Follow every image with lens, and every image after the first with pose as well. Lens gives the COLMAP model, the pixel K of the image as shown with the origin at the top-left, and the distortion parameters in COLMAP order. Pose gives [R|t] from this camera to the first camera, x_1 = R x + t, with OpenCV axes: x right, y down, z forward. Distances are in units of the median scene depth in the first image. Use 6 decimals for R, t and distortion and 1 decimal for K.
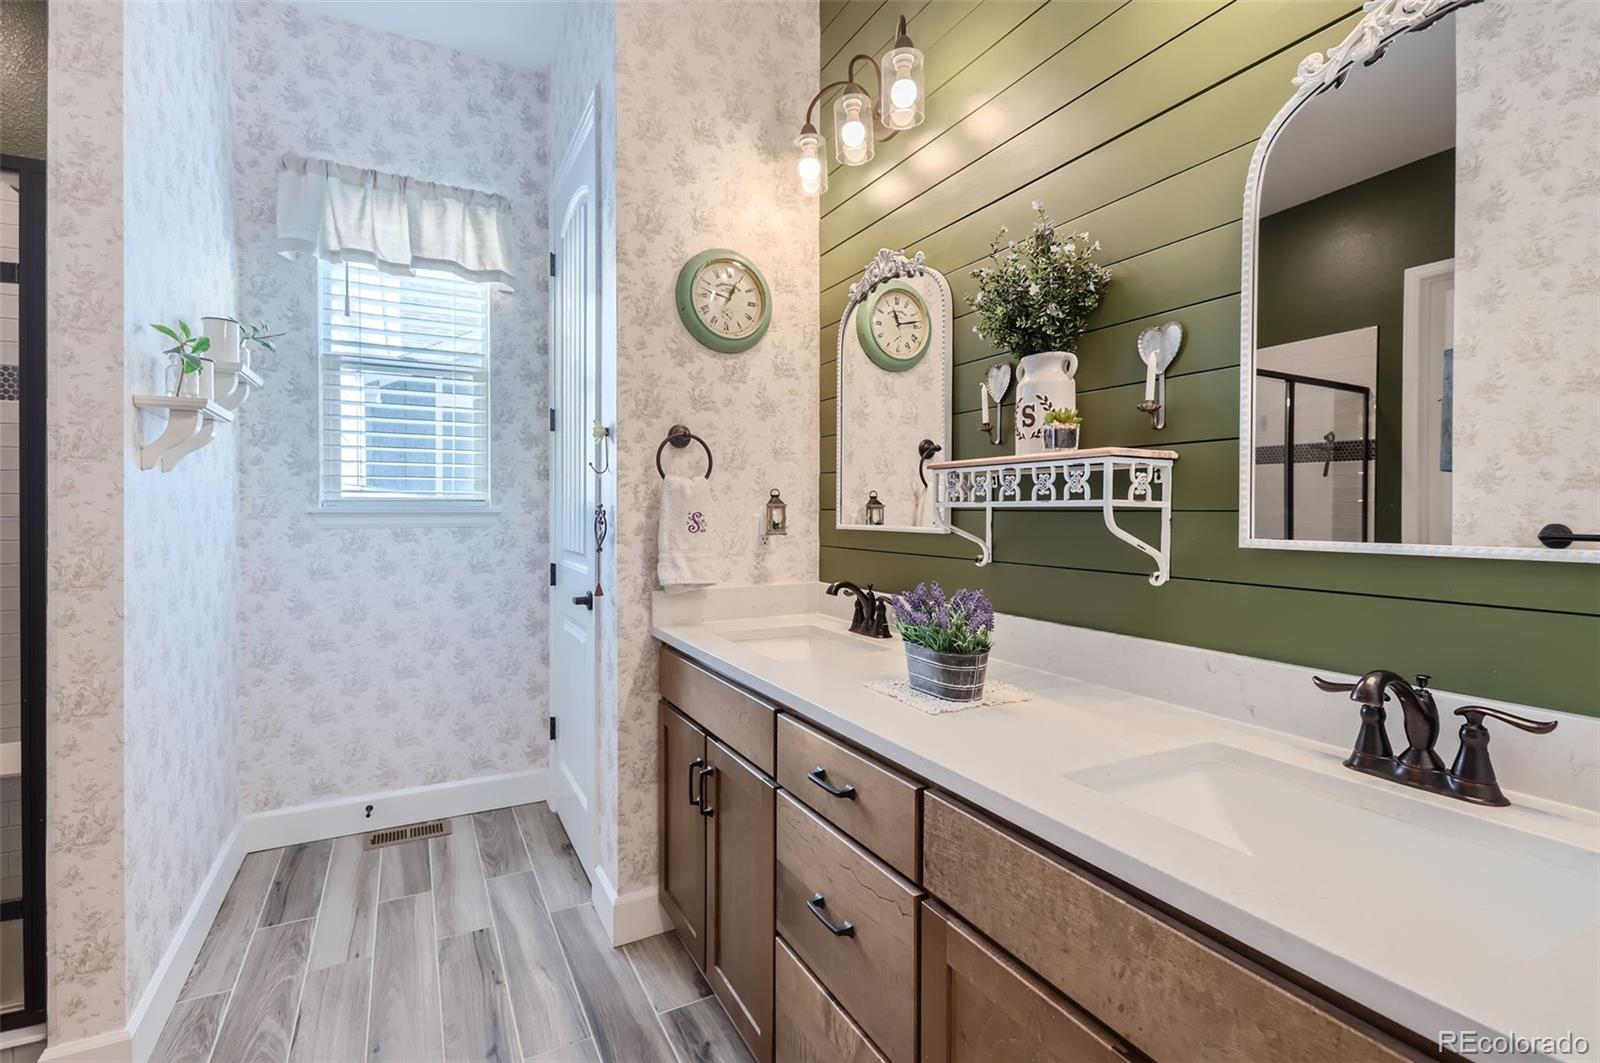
lens RADIAL K [[736.7, 0, 771.4], [0, 736.7, 516.3], [0, 0, 1]] dist [0.012072, -0.005688]
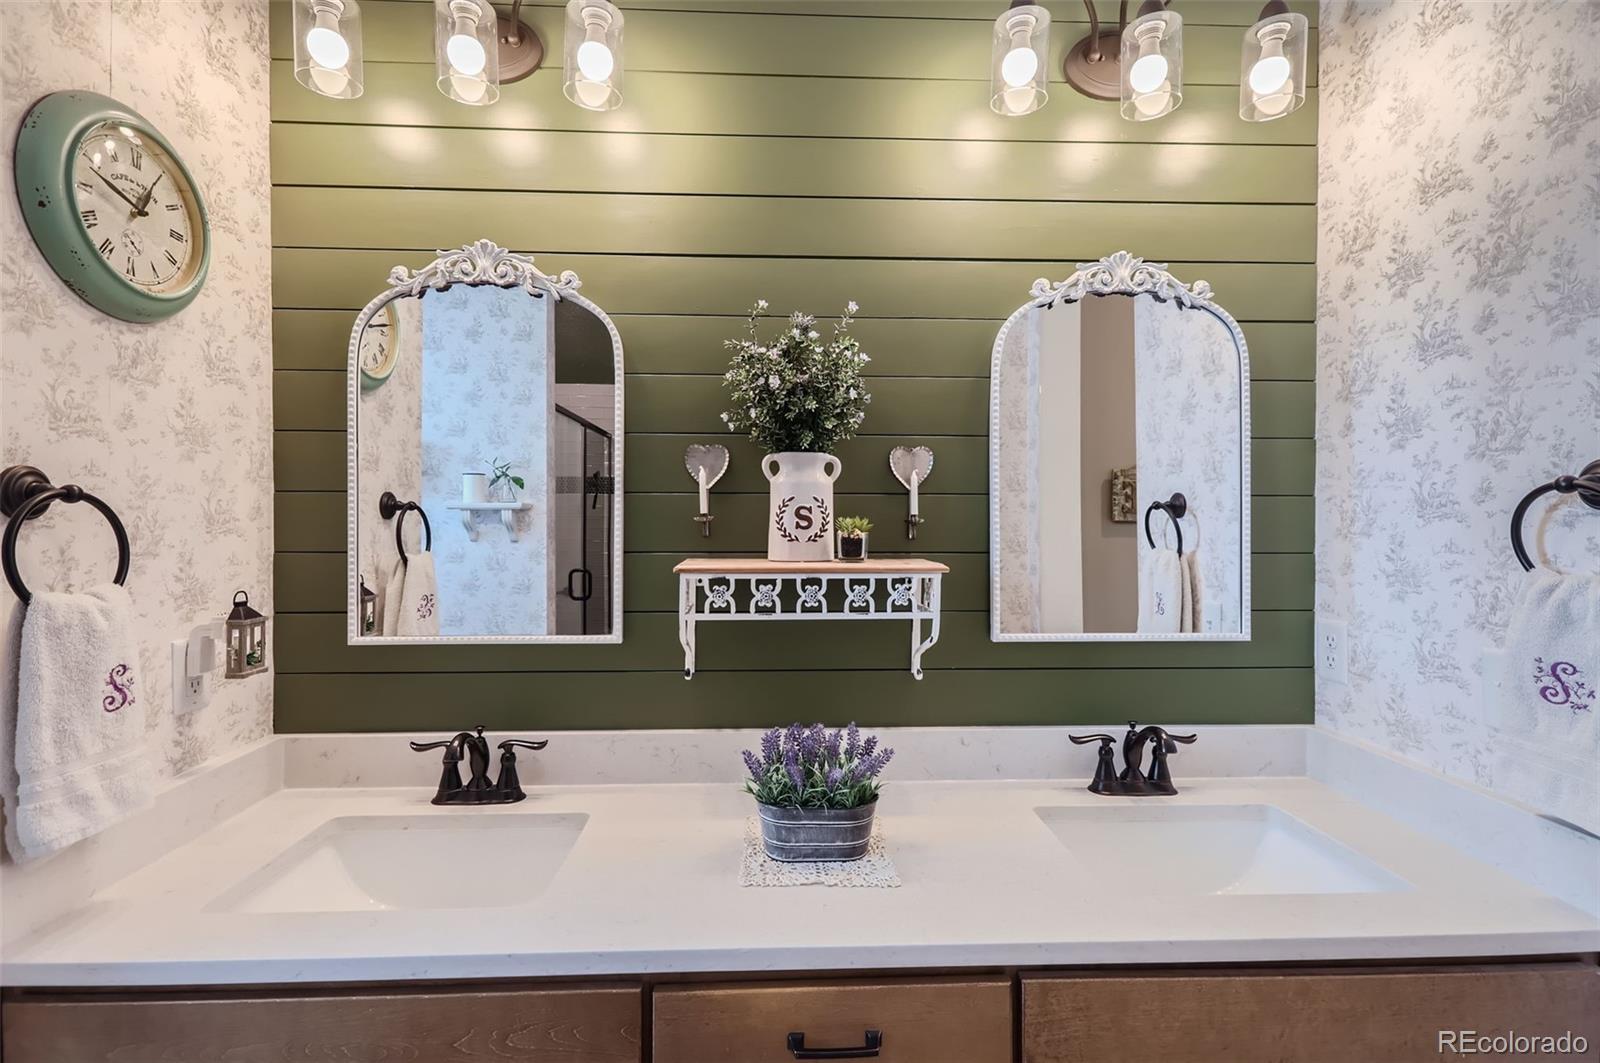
lens RADIAL K [[736.7, 0, 798.6], [0, 736.7, 523.1], [0, 0, 1]] dist [0.012072, -0.005688]
pose [[0.410976, -0.010634, 0.911584, -0.494674], [0.010747, 0.999919, 0.006819, -0.132108], [-0.911583, 0.006994, 0.411057, 0.605365]]
